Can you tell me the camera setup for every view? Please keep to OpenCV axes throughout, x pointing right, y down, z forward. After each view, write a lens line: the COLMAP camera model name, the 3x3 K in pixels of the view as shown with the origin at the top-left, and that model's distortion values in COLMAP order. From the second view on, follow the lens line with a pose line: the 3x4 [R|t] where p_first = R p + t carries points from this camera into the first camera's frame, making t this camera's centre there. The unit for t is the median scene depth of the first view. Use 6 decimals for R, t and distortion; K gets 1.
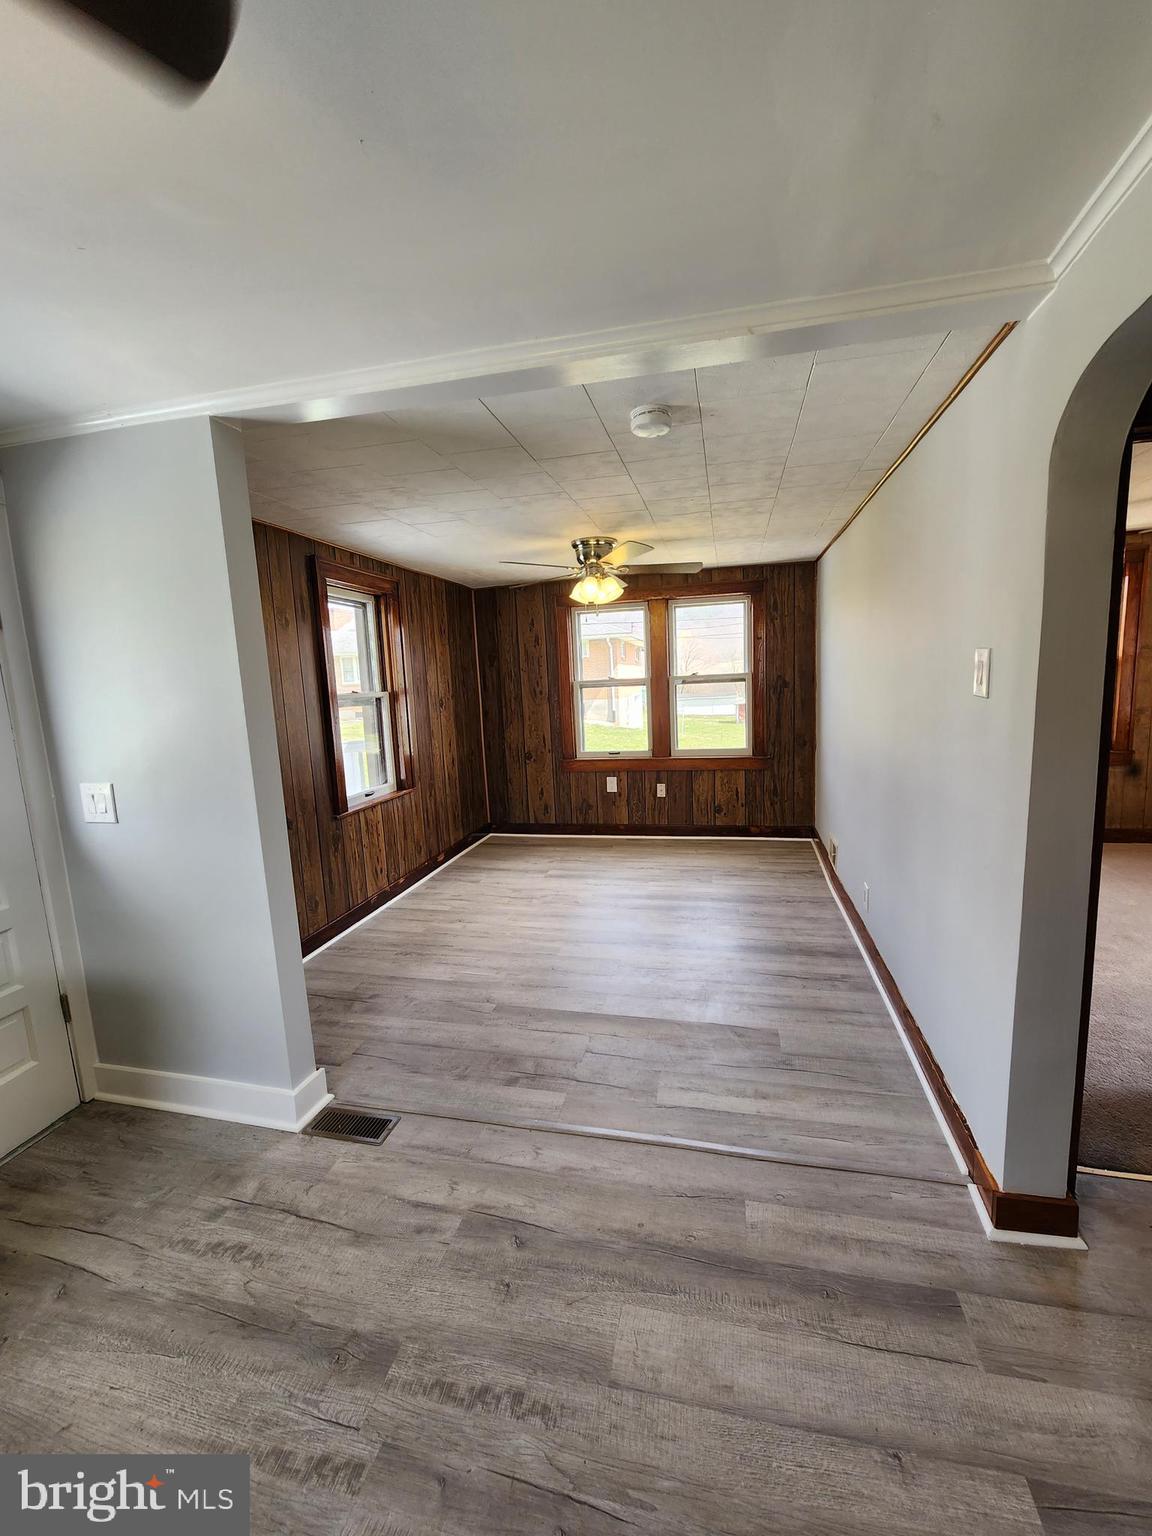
lens RADIAL K [[628.8, 0, 581.9], [0, 628.8, 768.5], [0, 0, 1]] dist [0.001023, -0.001951]
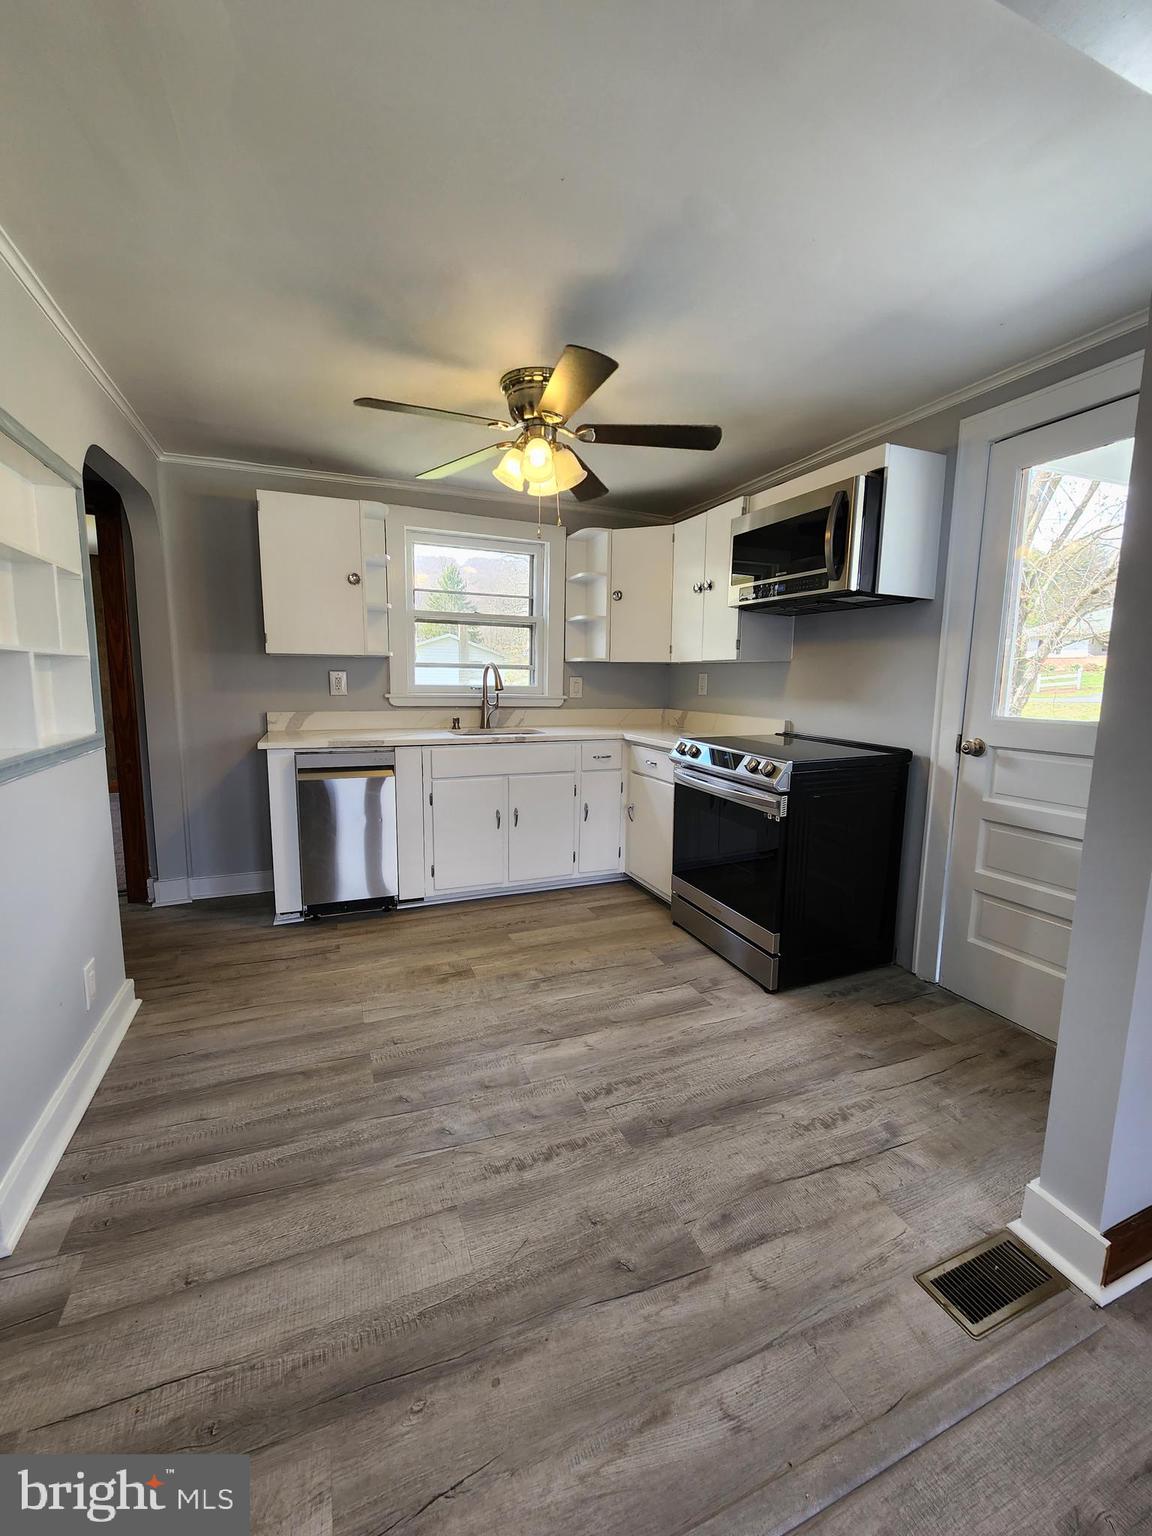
lens RADIAL K [[629.0, 0, 582.0], [0, 629.0, 765.6], [0, 0, 1]] dist [-0.000673, -0.000516]
pose [[-0.808330, 0.117757, -0.576833, 0.365535], [-0.058332, 0.958952, 0.277506, -0.096247], [0.585833, 0.257964, -0.768280, 1.564354]]
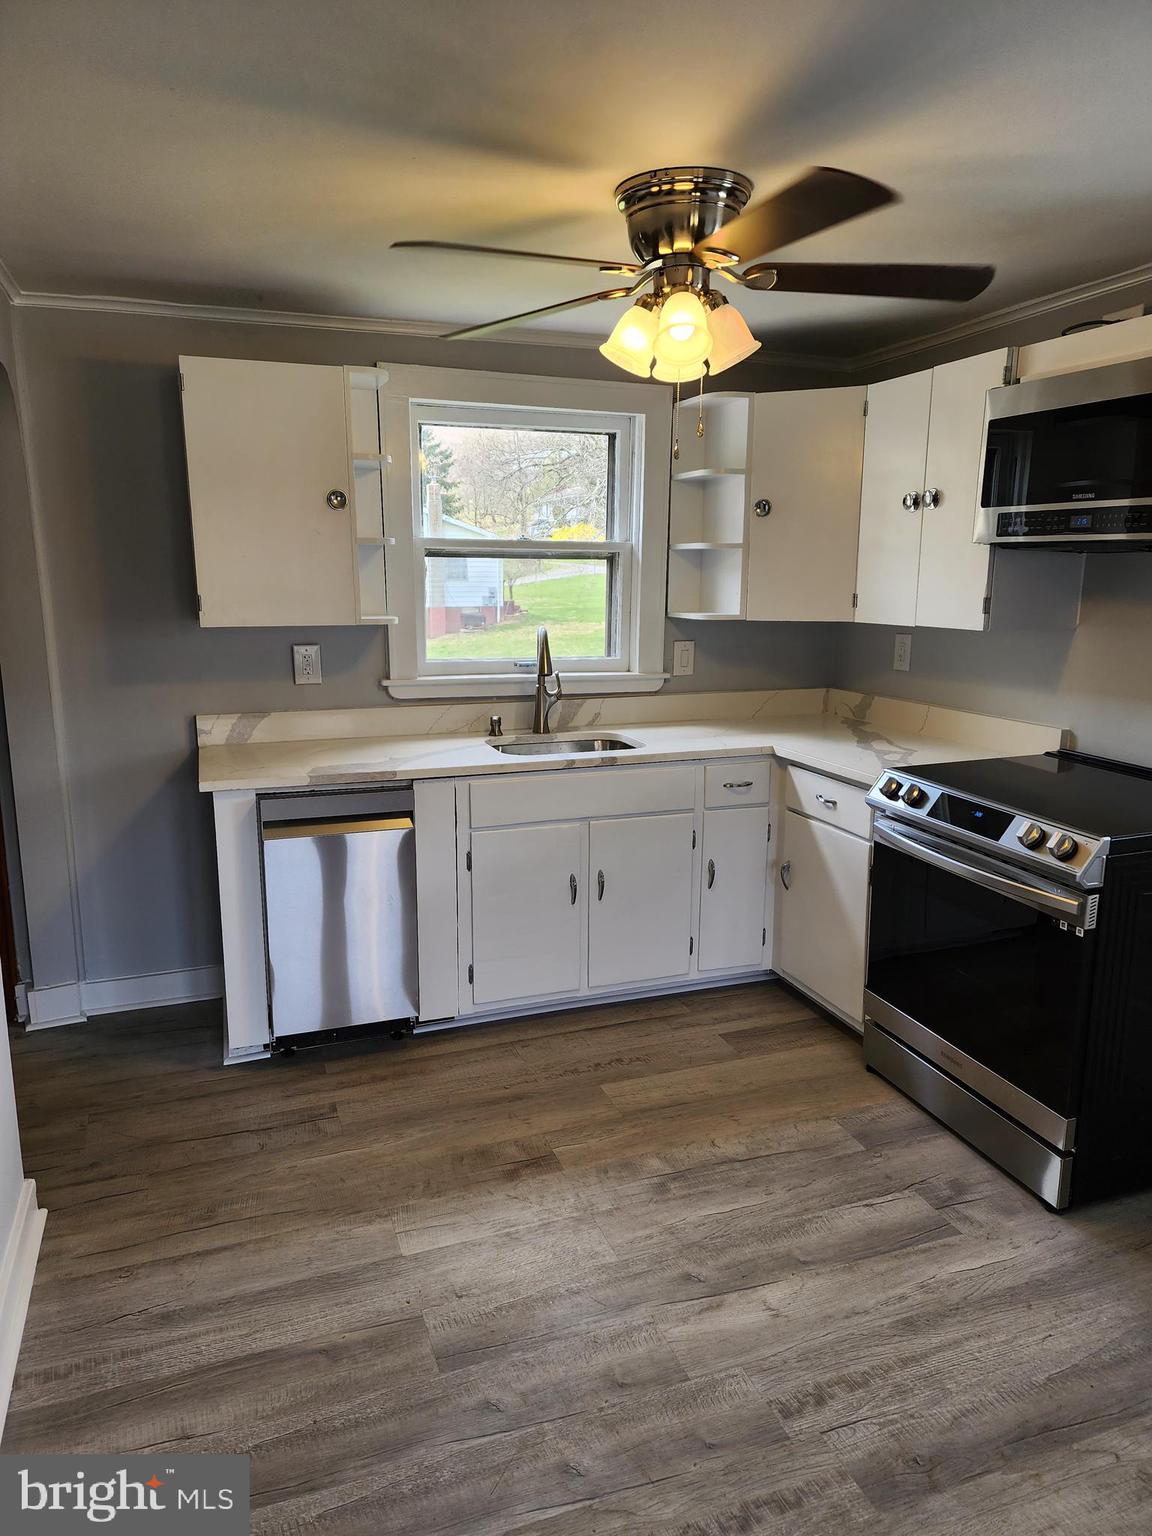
lens RADIAL K [[1025.6, 0, 571.0], [0, 1025.6, 781.1], [0, 0, 1]] dist [0.080890, -0.073566]
pose [[-0.836395, 0.156582, -0.525287, 0.488871], [-0.039107, 0.938840, 0.342125, -0.271761], [0.546731, 0.306694, -0.779117, 1.400223]]
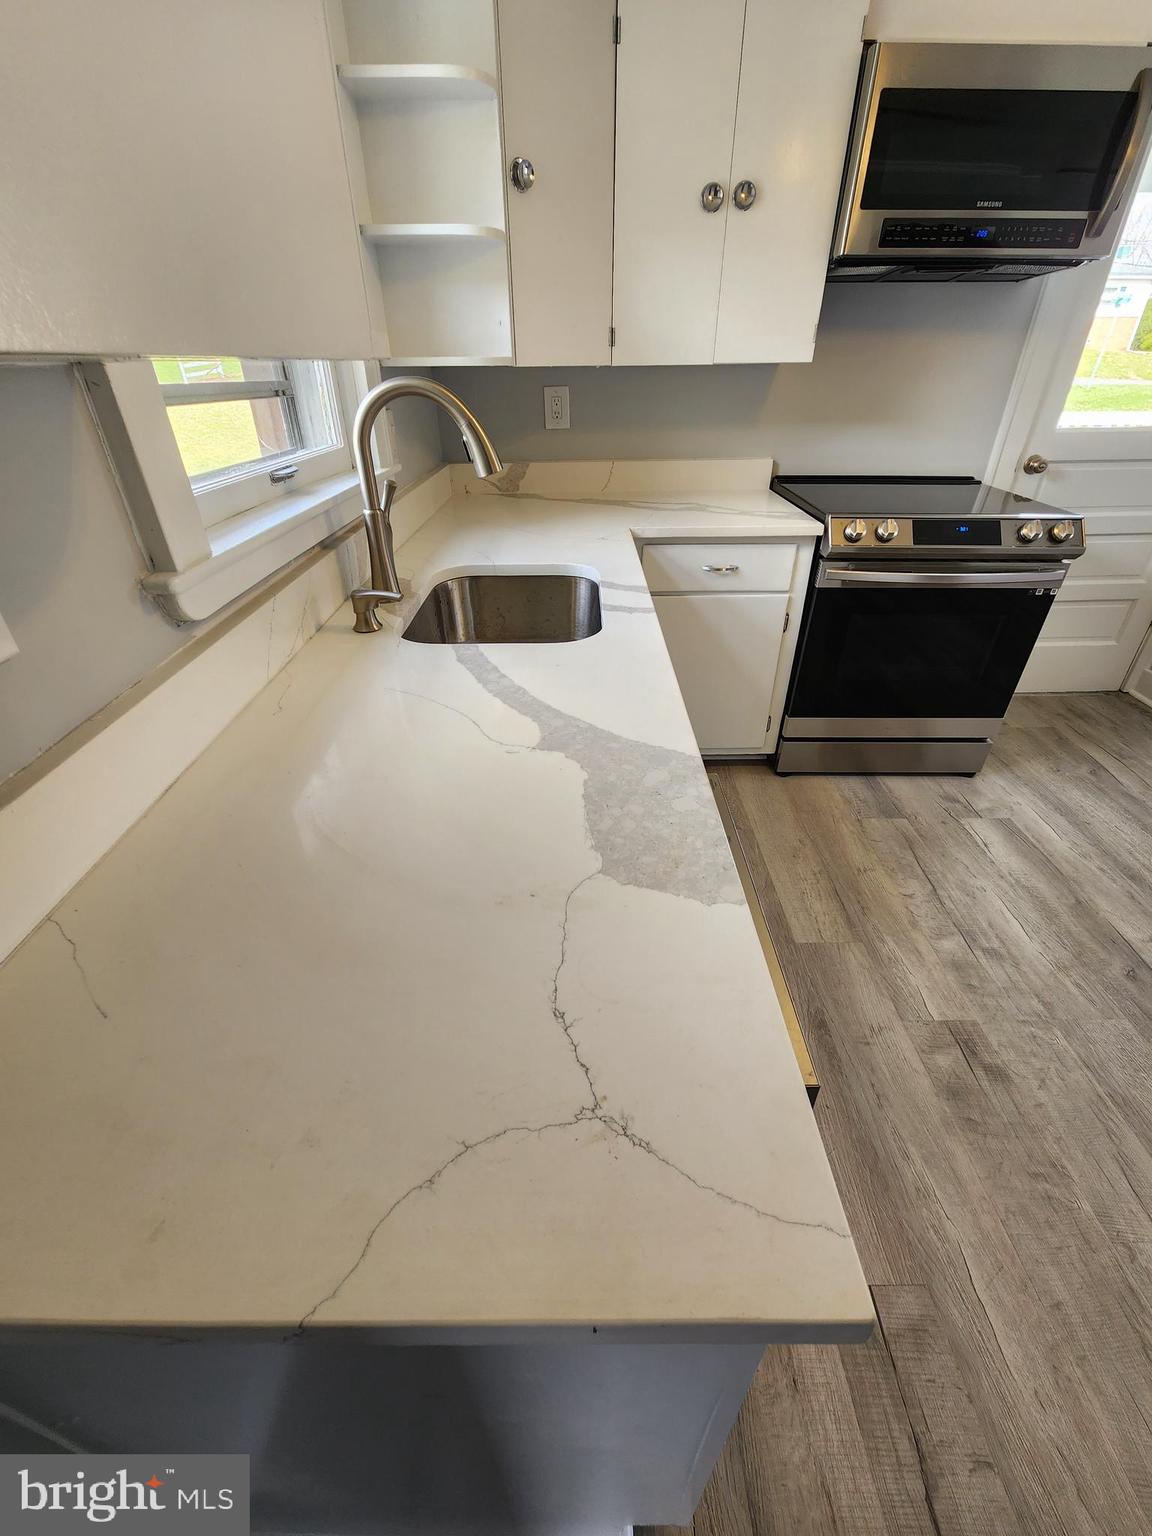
lens RADIAL K [[626.1, 0, 582.0], [0, 626.1, 767.7], [0, 0, 1]] dist [0.000497, -0.001135]
pose [[0.238714, 0.562271, -0.791749, 0.086720], [-0.139334, 0.826716, 0.545094, 0.168064], [0.961042, -0.019804, 0.275692, -0.652767]]
